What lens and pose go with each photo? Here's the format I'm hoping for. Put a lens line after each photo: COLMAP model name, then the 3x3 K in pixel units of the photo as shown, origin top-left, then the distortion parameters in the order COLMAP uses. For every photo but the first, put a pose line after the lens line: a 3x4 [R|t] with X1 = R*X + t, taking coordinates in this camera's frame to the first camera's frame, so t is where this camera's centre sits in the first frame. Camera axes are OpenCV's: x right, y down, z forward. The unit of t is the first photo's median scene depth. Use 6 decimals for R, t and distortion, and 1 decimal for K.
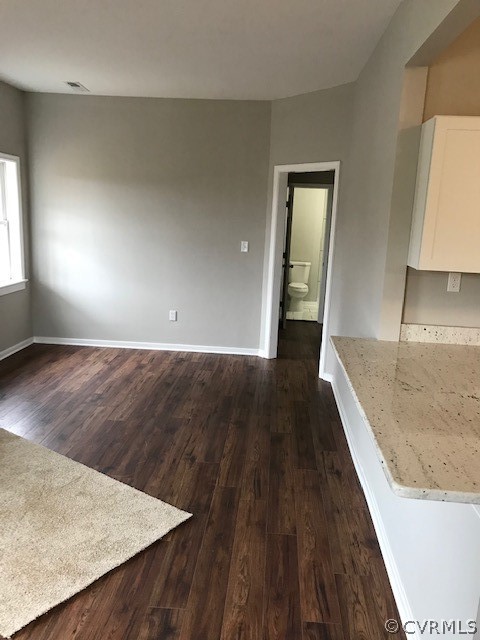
lens RADIAL K [[524.3, 0, 243.4], [0, 524.3, 317.9], [0, 0, 1]] dist [0.016165, 0.003494]
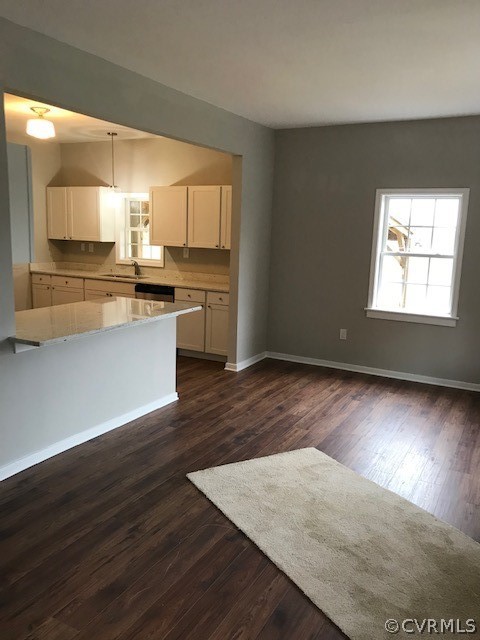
lens RADIAL K [[522.7, 0, 244.4], [0, 522.7, 321.3], [0, 0, 1]] dist [0.058712, -0.094128]
pose [[-0.908380, -0.141546, 0.393460, -0.534473], [0.012020, 0.931735, 0.362939, -0.333660], [-0.417973, 0.334416, -0.844668, 1.522642]]
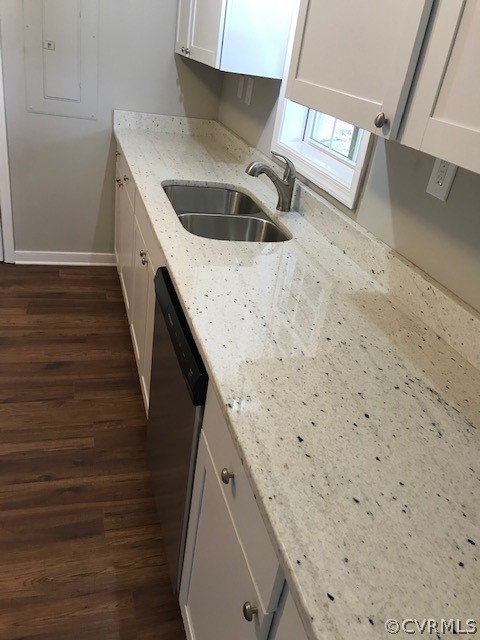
lens RADIAL K [[524.9, 0, 242.2], [0, 524.9, 319.6], [0, 0, 1]] dist [0.023665, -0.012768]
pose [[-0.337748, -0.519532, 0.784865, 0.213338], [0.032102, 0.827022, 0.561252, 0.027765], [-0.940689, 0.214757, -0.262647, 0.050708]]
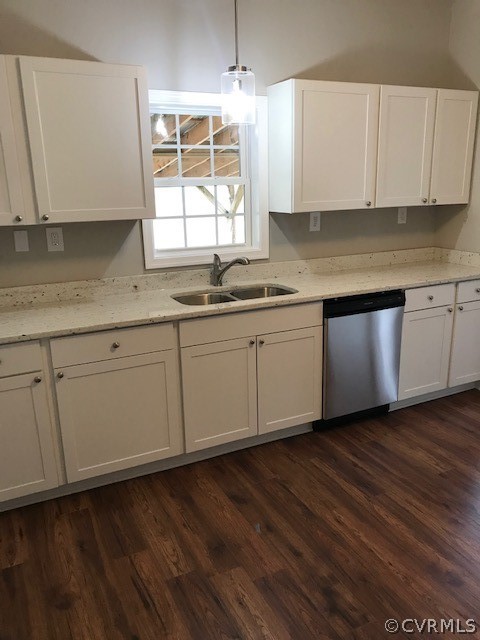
lens RADIAL K [[524.9, 0, 242.2], [0, 524.9, 319.6], [0, 0, 1]] dist [0.023665, -0.012768]
pose [[-0.862255, 0.105266, -0.495414, 1.196988], [-0.115396, 0.911603, 0.394542, -0.062883], [0.493153, 0.397365, -0.773887, 0.616315]]
